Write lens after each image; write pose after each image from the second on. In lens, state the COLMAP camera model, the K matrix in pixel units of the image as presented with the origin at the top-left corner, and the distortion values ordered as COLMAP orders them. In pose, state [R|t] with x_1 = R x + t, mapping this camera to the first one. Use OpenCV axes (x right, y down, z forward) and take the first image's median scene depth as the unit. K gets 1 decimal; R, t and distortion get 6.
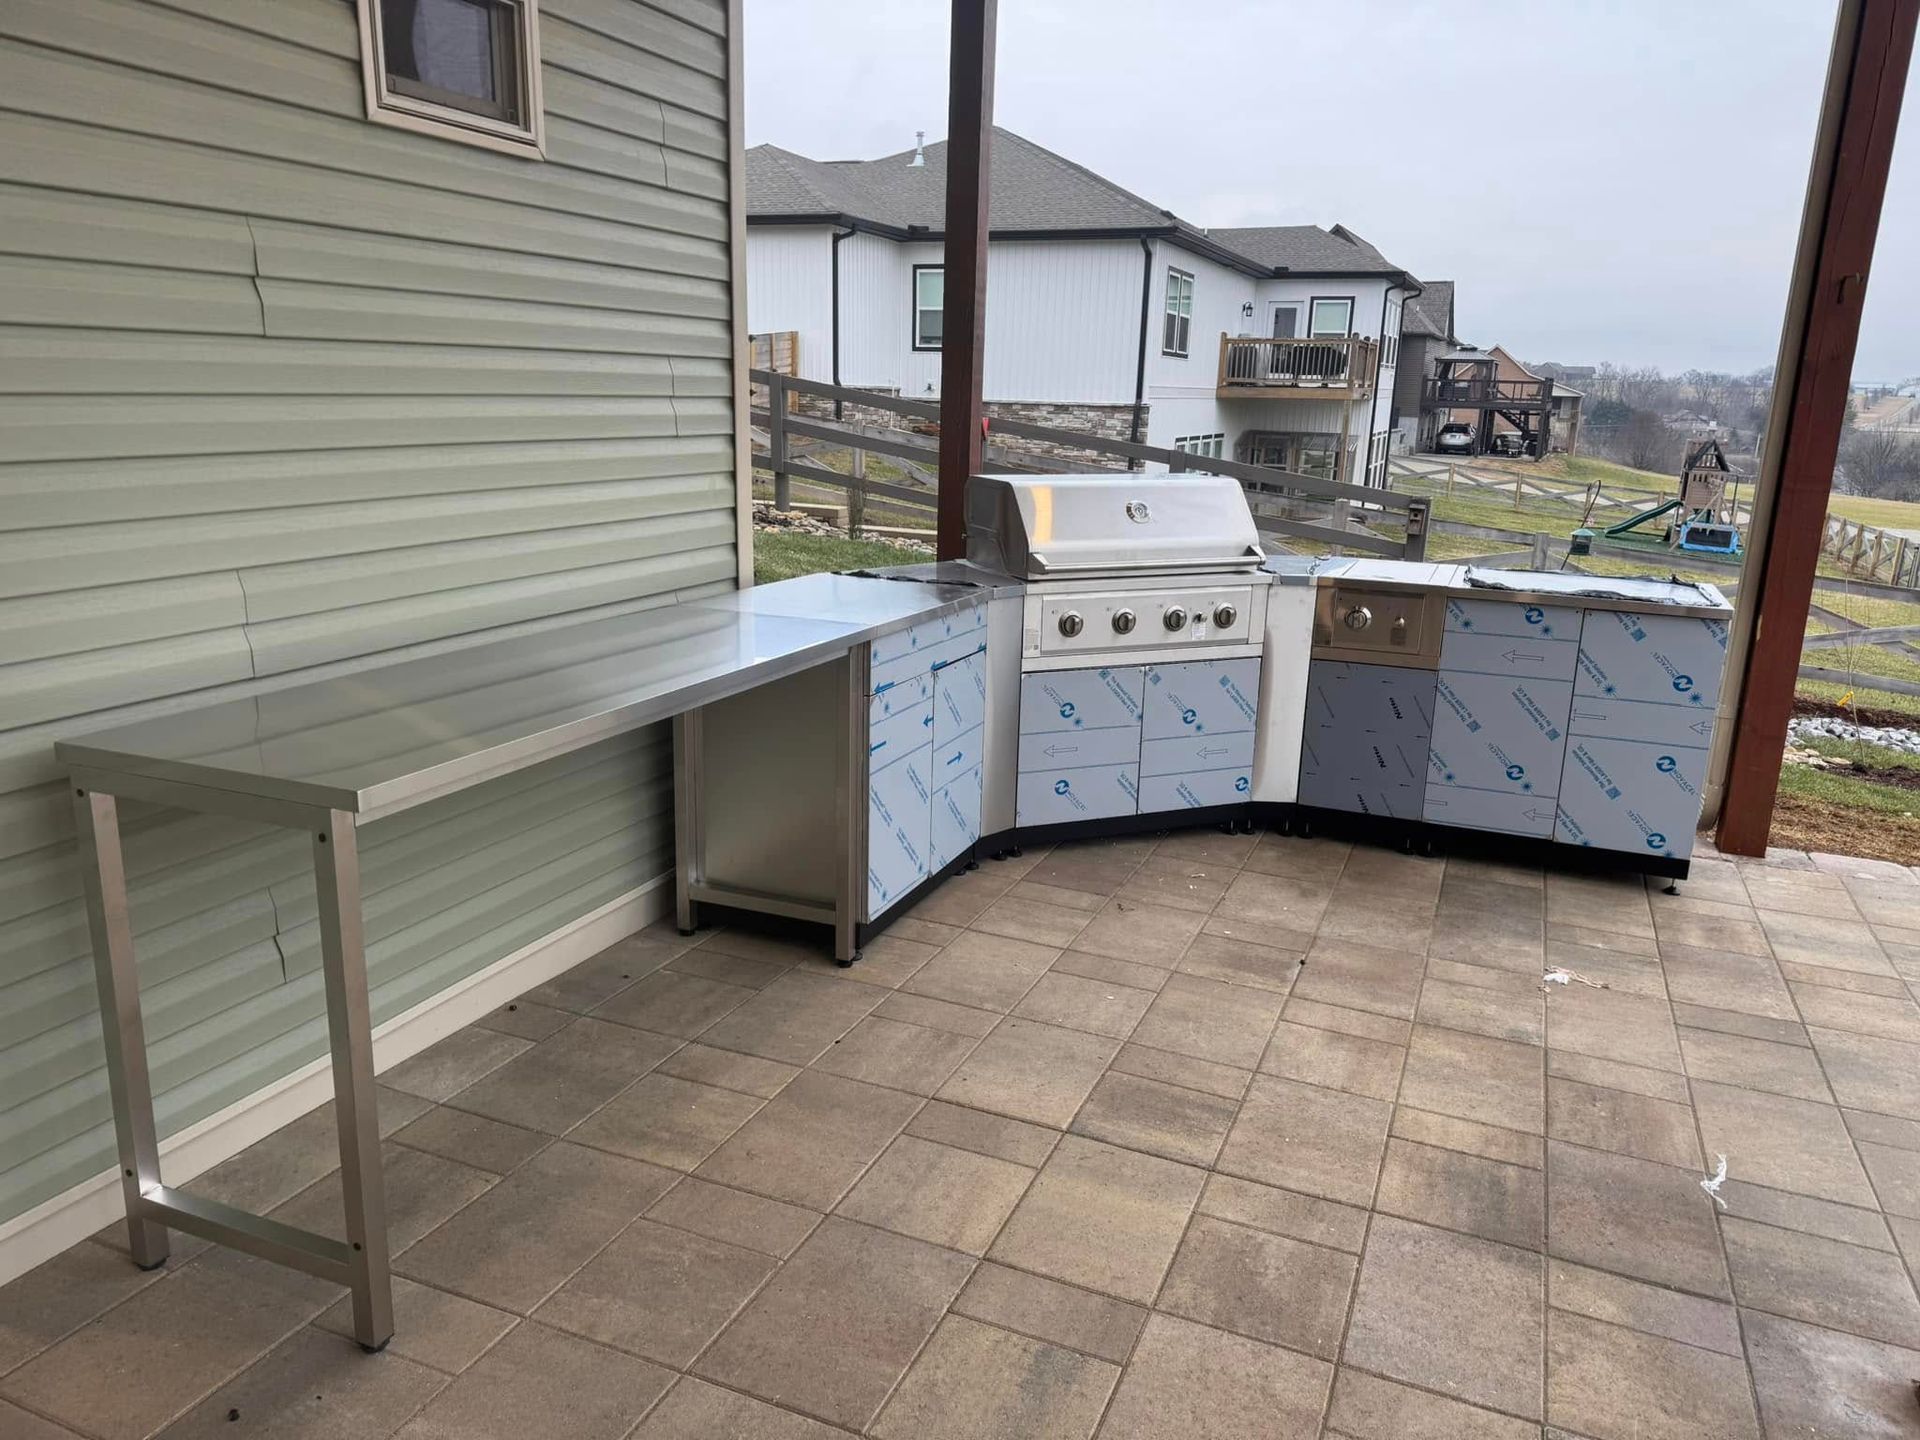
lens RADIAL K [[1358.0, 0, 978.4], [0, 1358.0, 720.9], [0, 0, 1]] dist [0.028451, -0.026470]
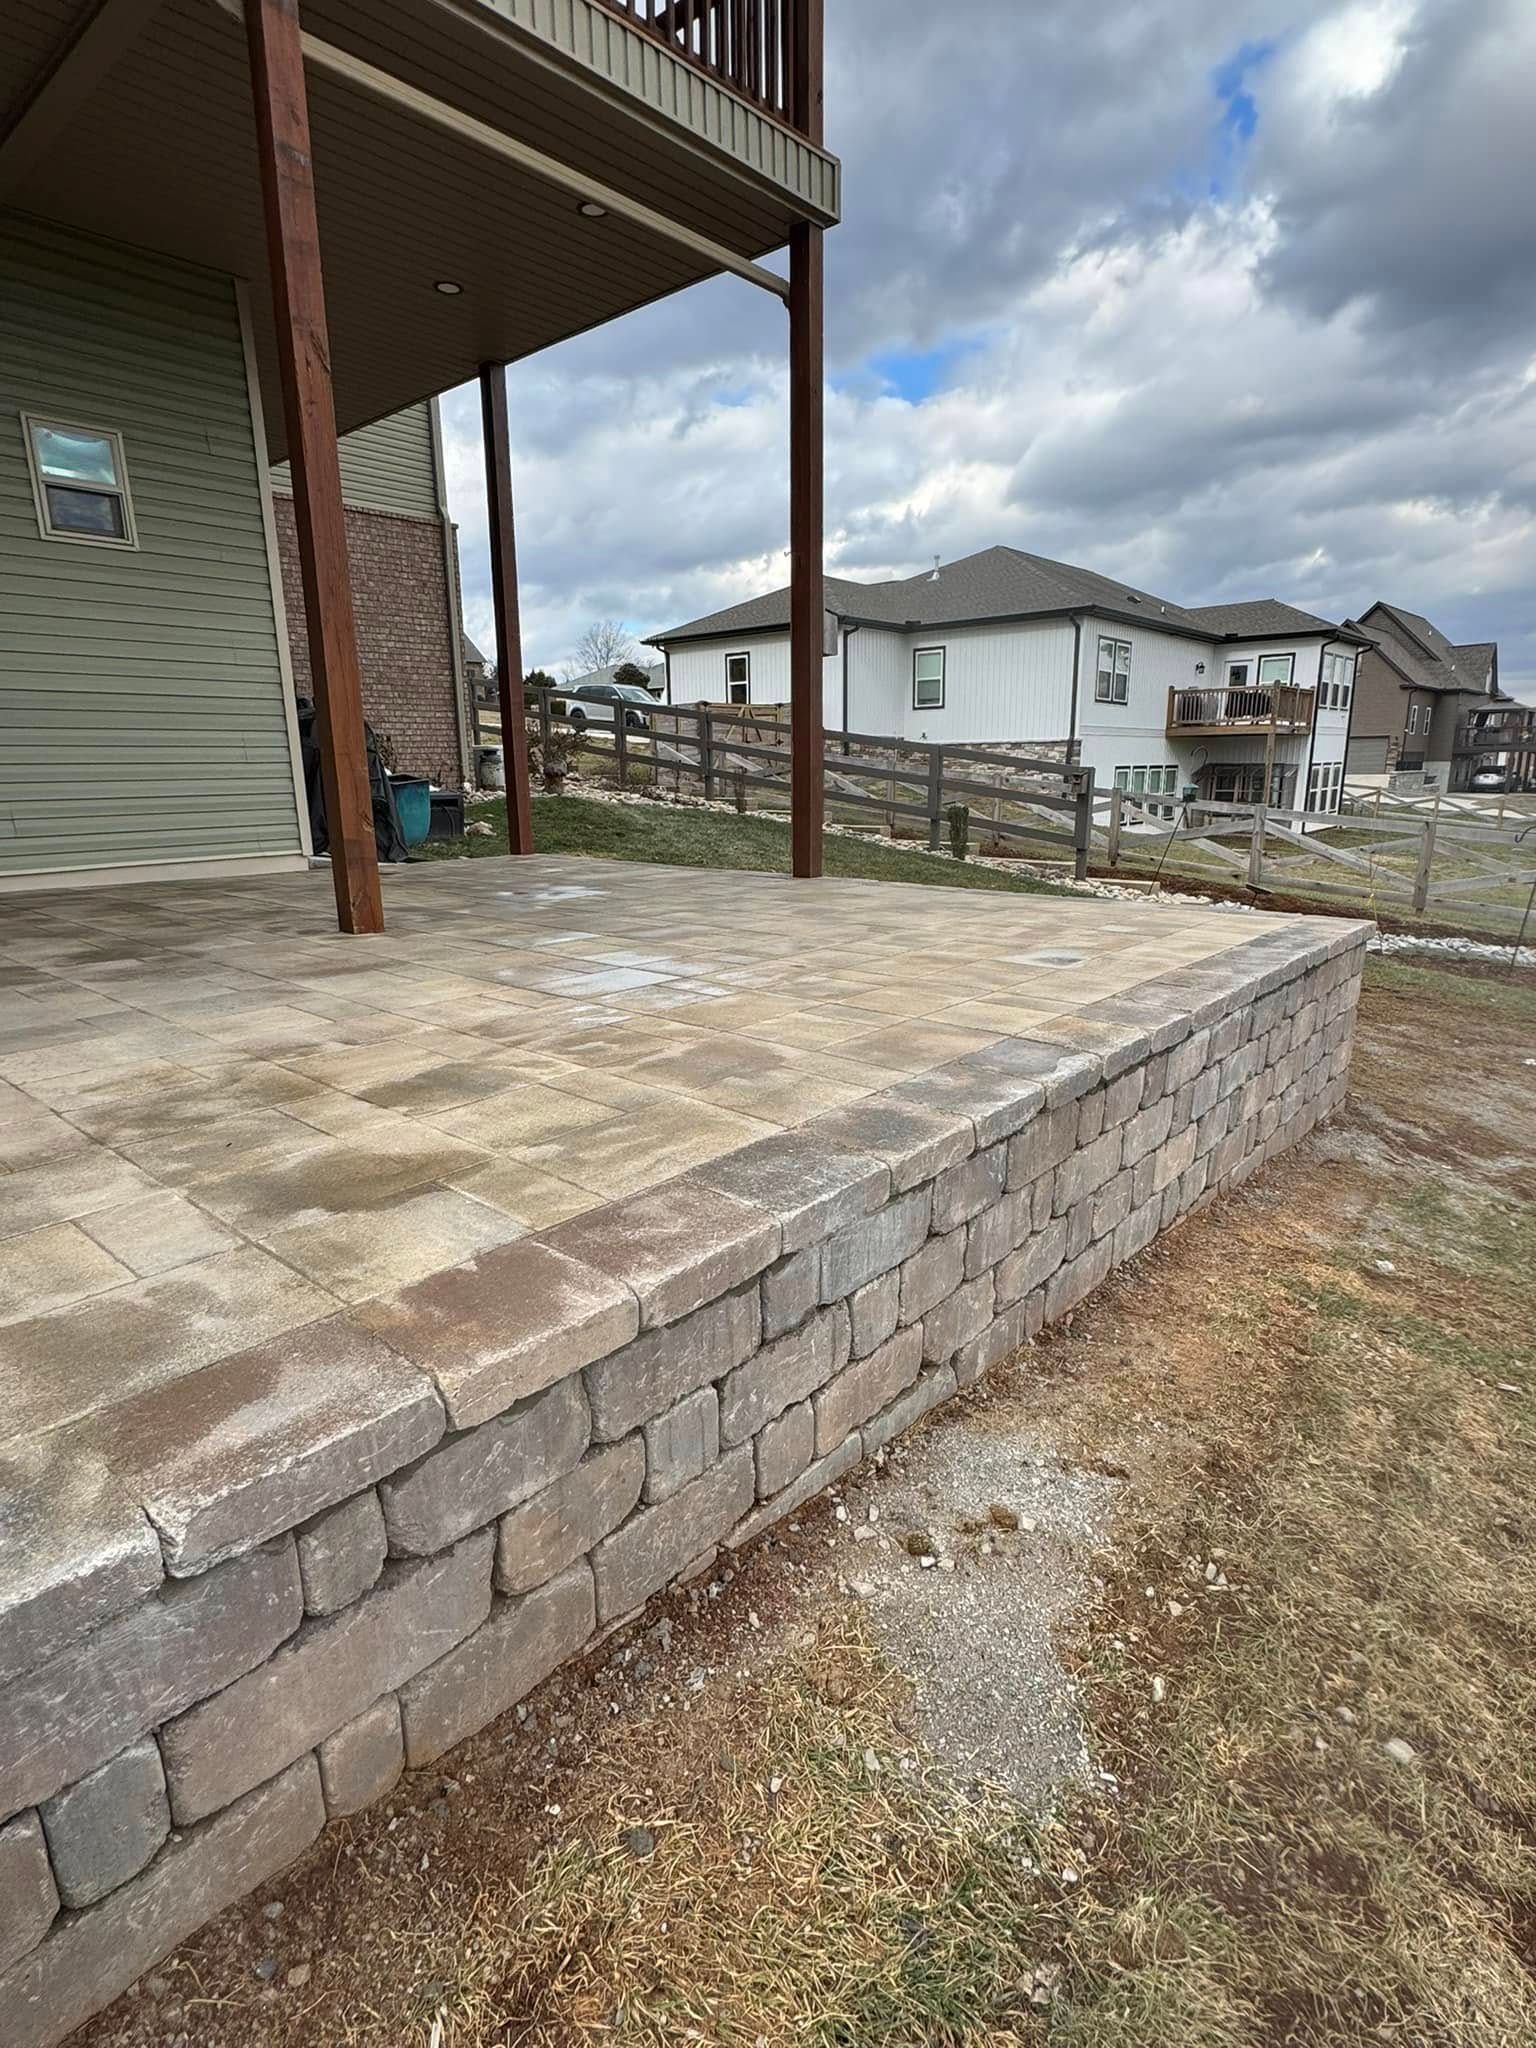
lens RADIAL K [[1027.1, 0, 757.1], [0, 1027.1, 1003.6], [0, 0, 1]] dist [-0.003651, 0.001206]
pose [[0.940821, 0.045612, -0.335821, 0.159240], [-0.050329, 0.998718, -0.005350, 0.044192], [0.335146, 0.021935, 0.941911, -0.049064]]
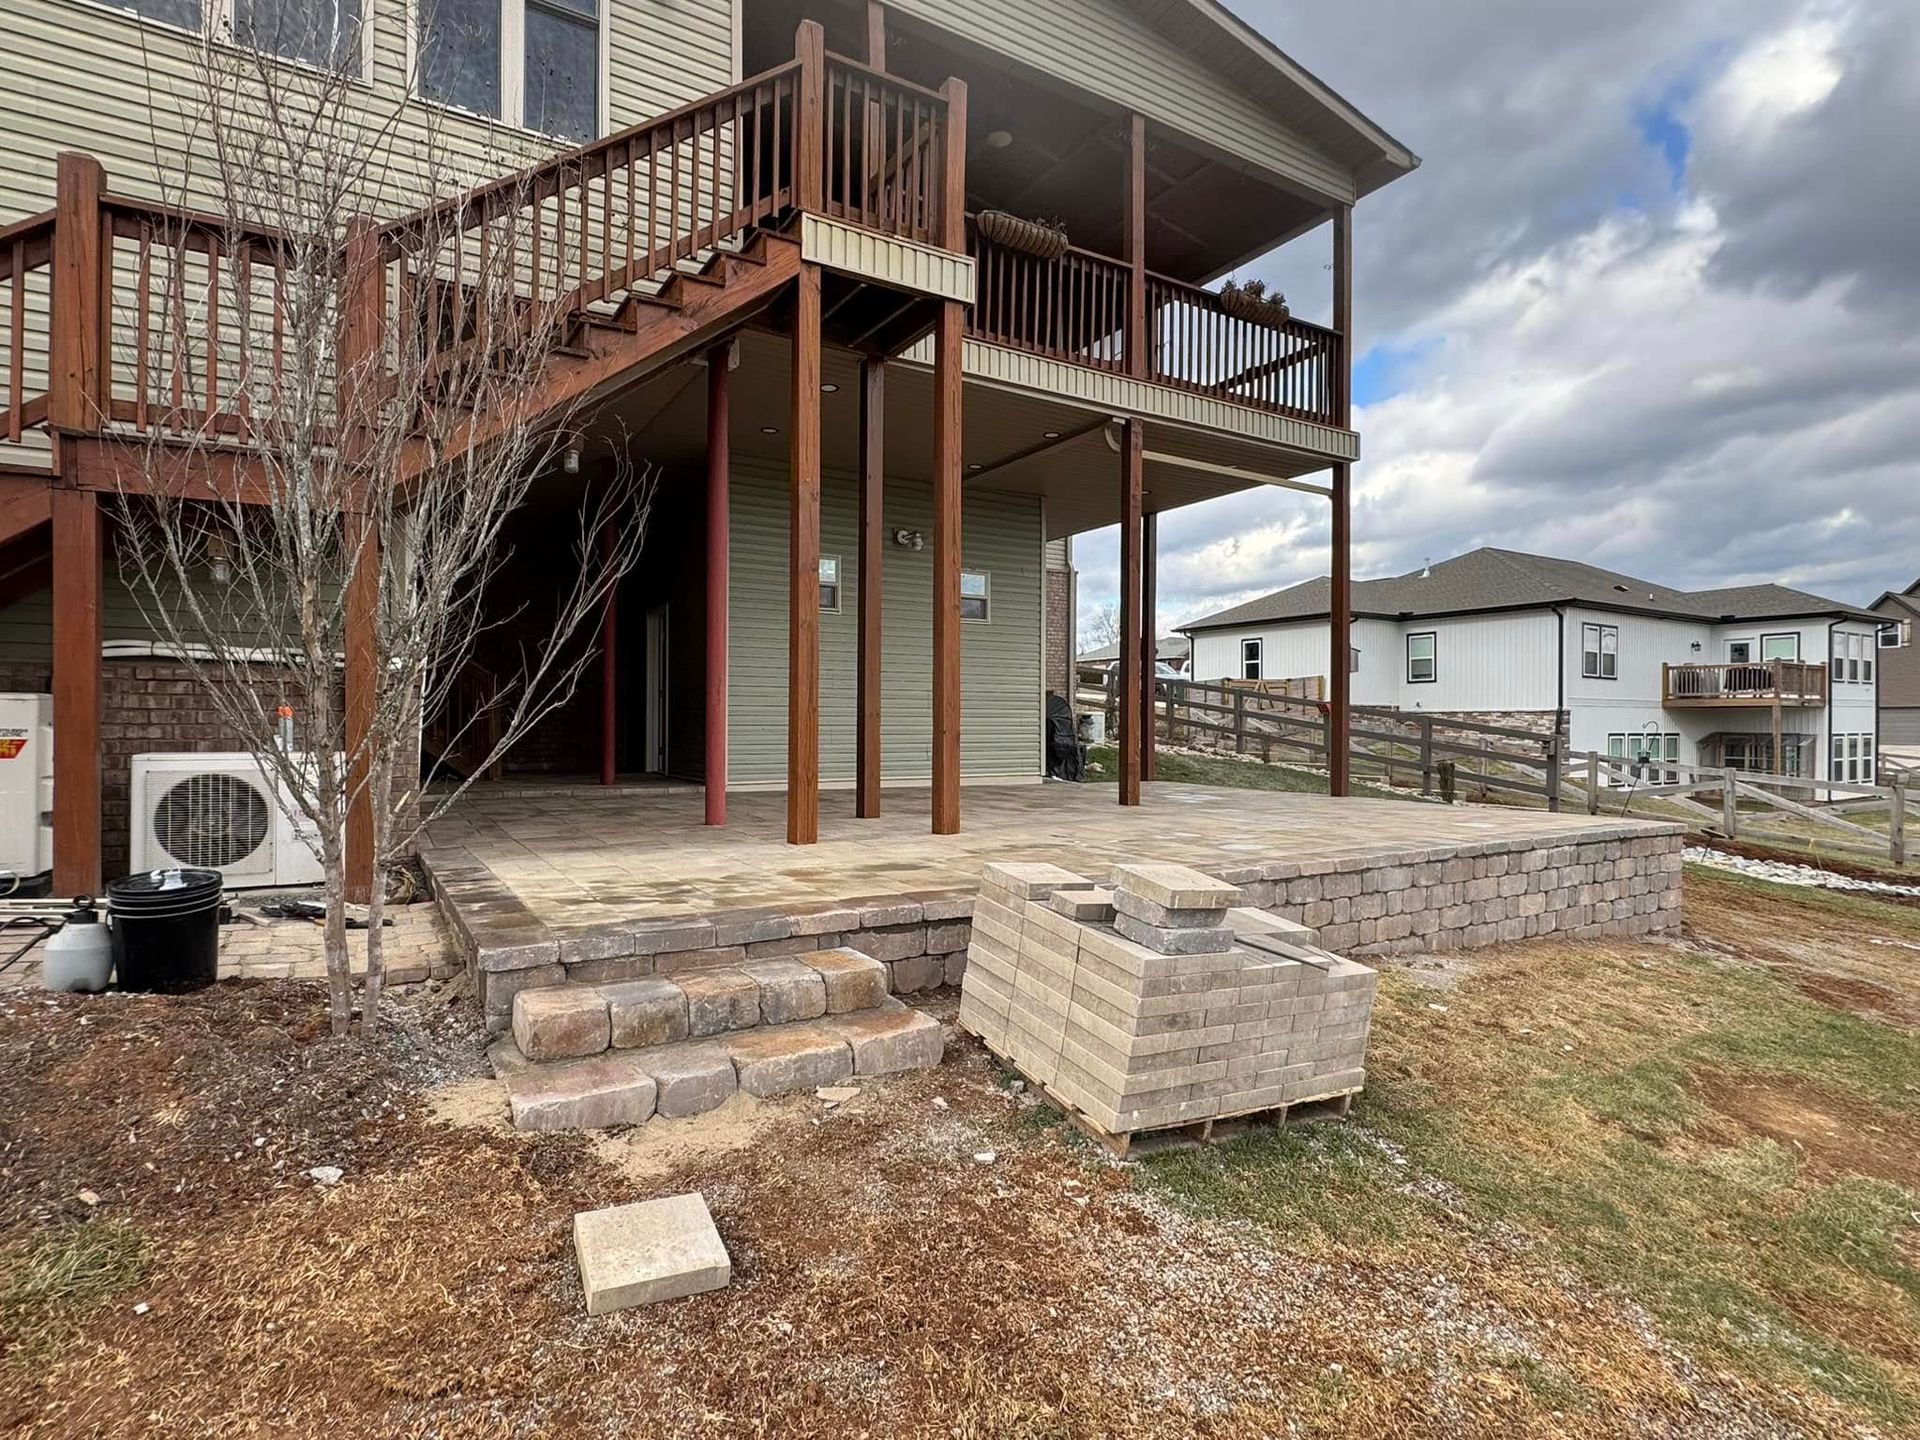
lens RADIAL K [[962.9, 0, 953.0], [0, 962.9, 725.9], [0, 0, 1]] dist [-0.003651, 0.001206]
pose [[0.801936, -0.015510, -0.597208, 0.192551], [-0.130566, 0.970946, -0.200541, 0.080723], [0.582967, 0.238796, 0.776612, -0.206262]]
